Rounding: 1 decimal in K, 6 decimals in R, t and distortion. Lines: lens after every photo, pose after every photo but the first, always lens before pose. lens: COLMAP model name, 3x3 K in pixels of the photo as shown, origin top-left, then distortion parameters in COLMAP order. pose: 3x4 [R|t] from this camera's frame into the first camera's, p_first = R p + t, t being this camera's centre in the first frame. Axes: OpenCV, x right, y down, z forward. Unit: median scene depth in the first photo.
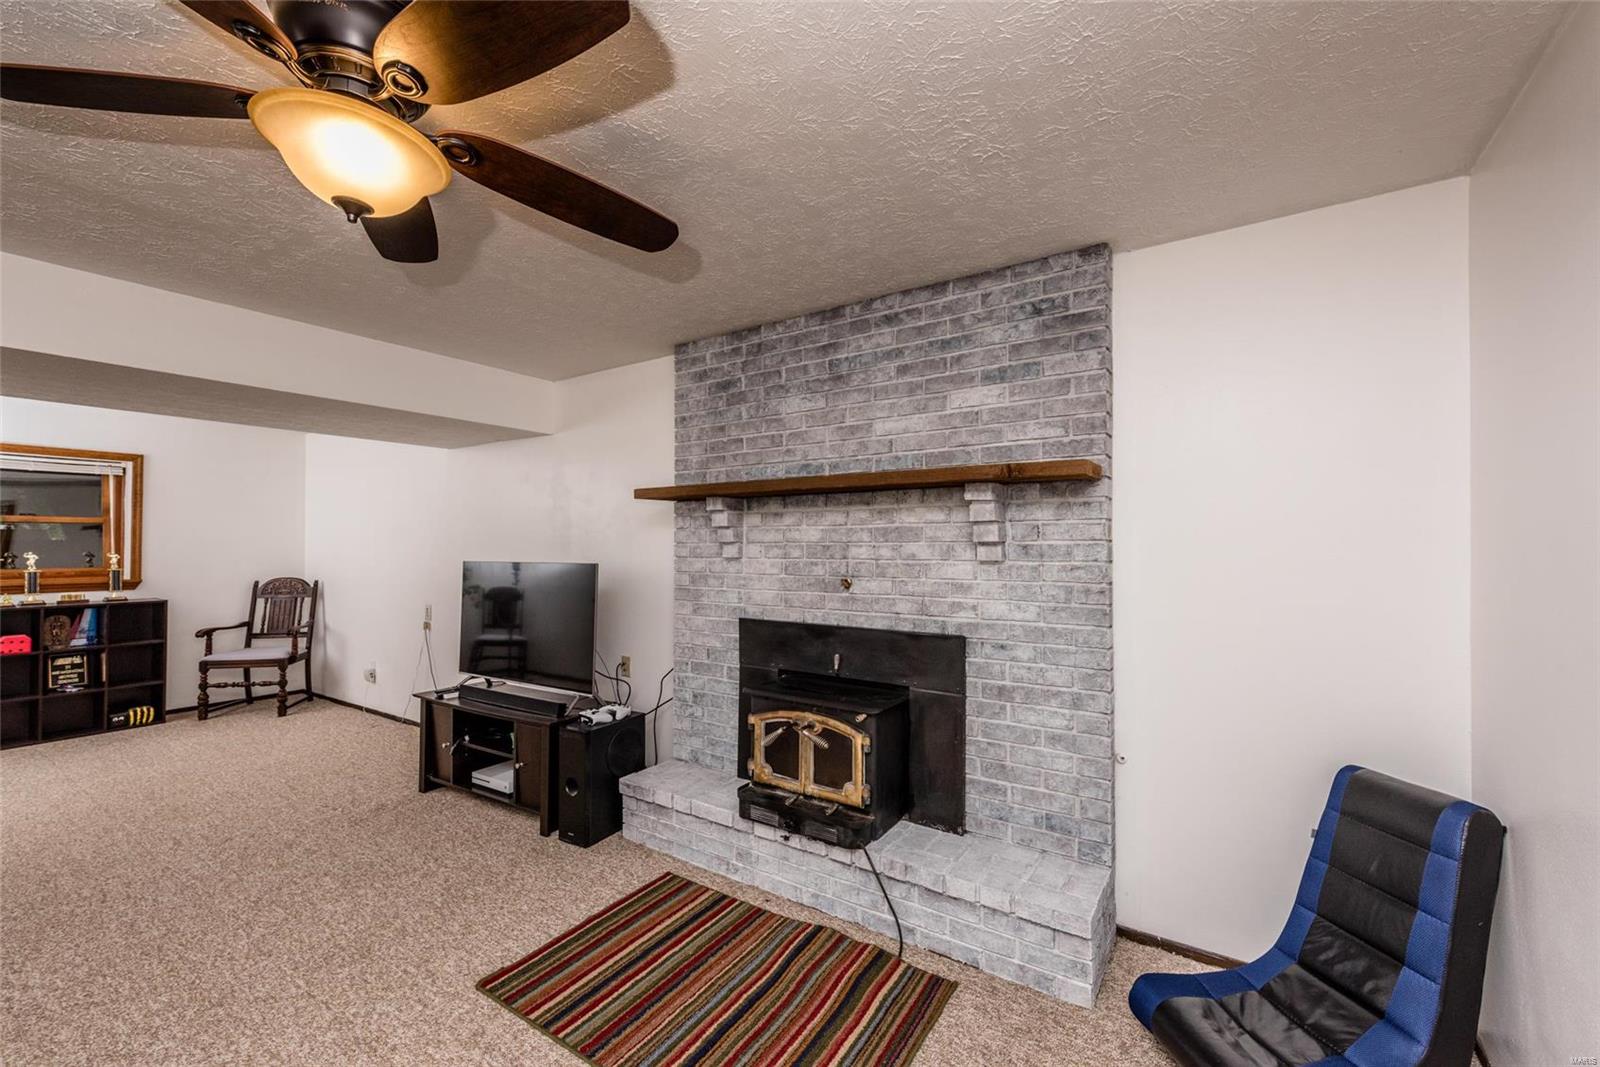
lens RADIAL K [[649.6, 0, 800.4], [0, 649.6, 537.8], [0, 0, 1]] dist [0.009893, -0.000156]
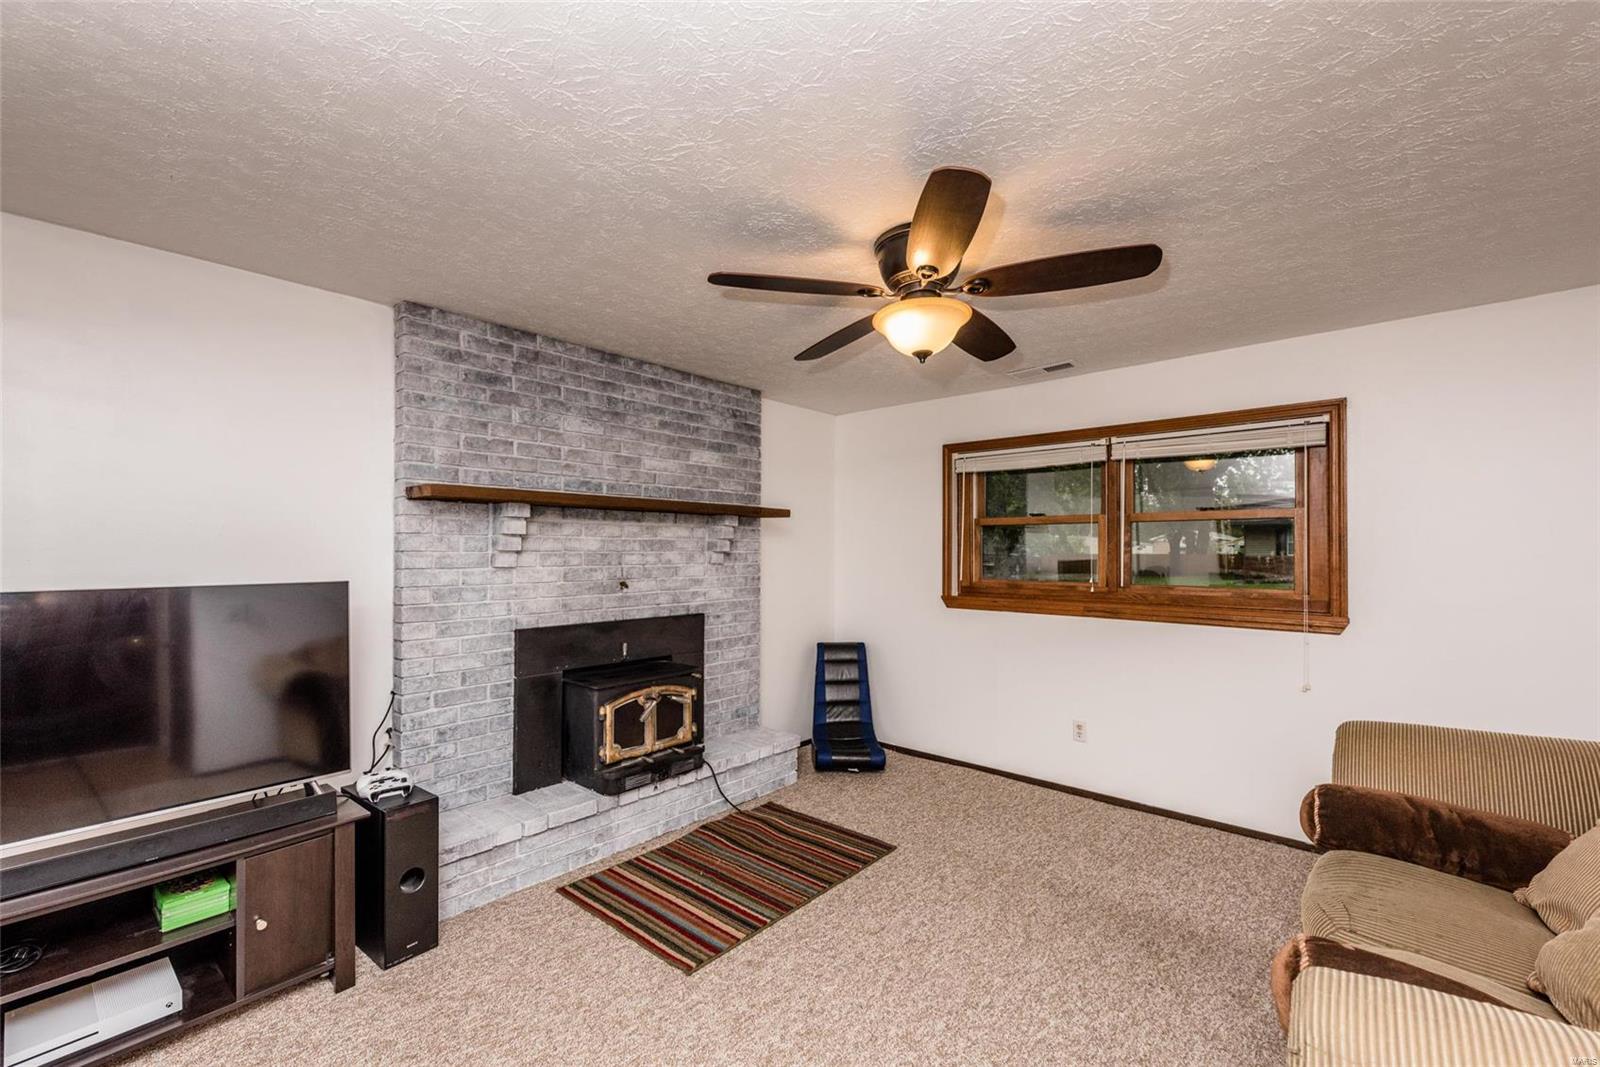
lens RADIAL K [[655.7, 0, 802.4], [0, 655.7, 556.7], [0, 0, 1]] dist [-0.000540, -0.000427]
pose [[0.135250, -0.004318, 0.990802, -1.001437], [-0.006734, 0.999963, 0.005277, 0.007732], [-0.990789, -0.007386, 0.135216, 0.453510]]
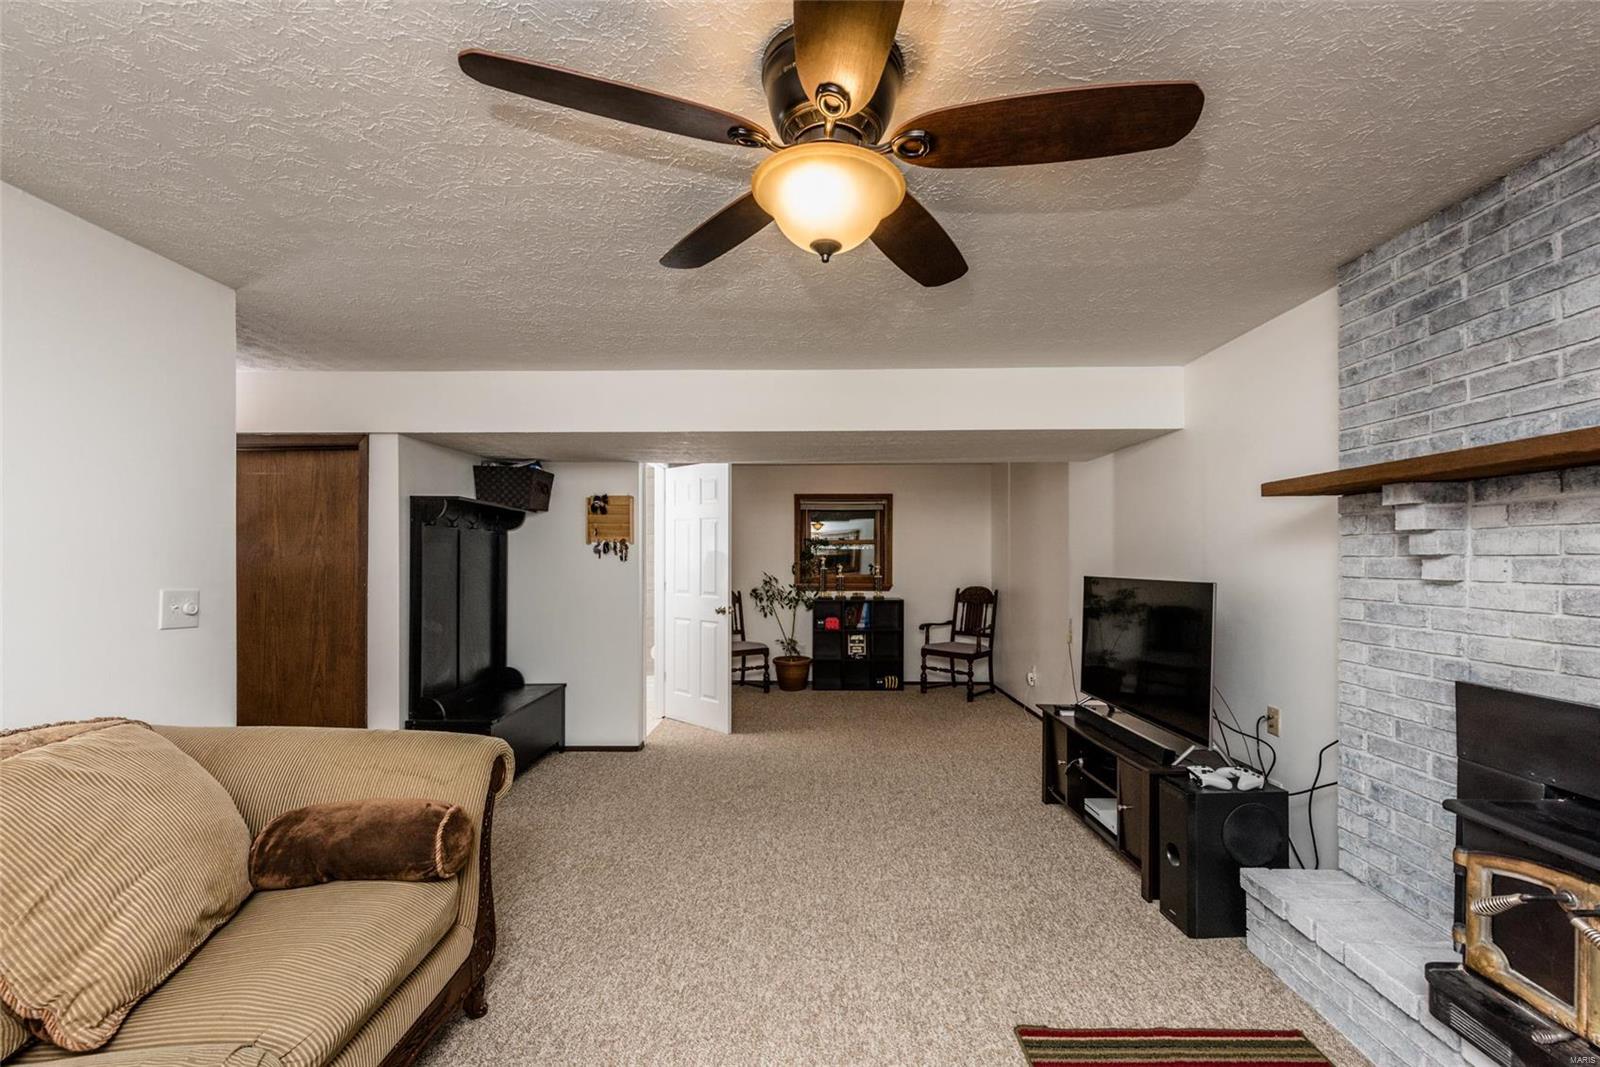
lens RADIAL K [[655.7, 0, 802.4], [0, 655.7, 556.7], [0, 0, 1]] dist [-0.000540, -0.000427]
pose [[0.540129, -0.002249, -0.841579, 0.090007], [0.008848, 0.999956, 0.003006, 0.001160], [0.841535, -0.009070, 0.540126, 0.164516]]
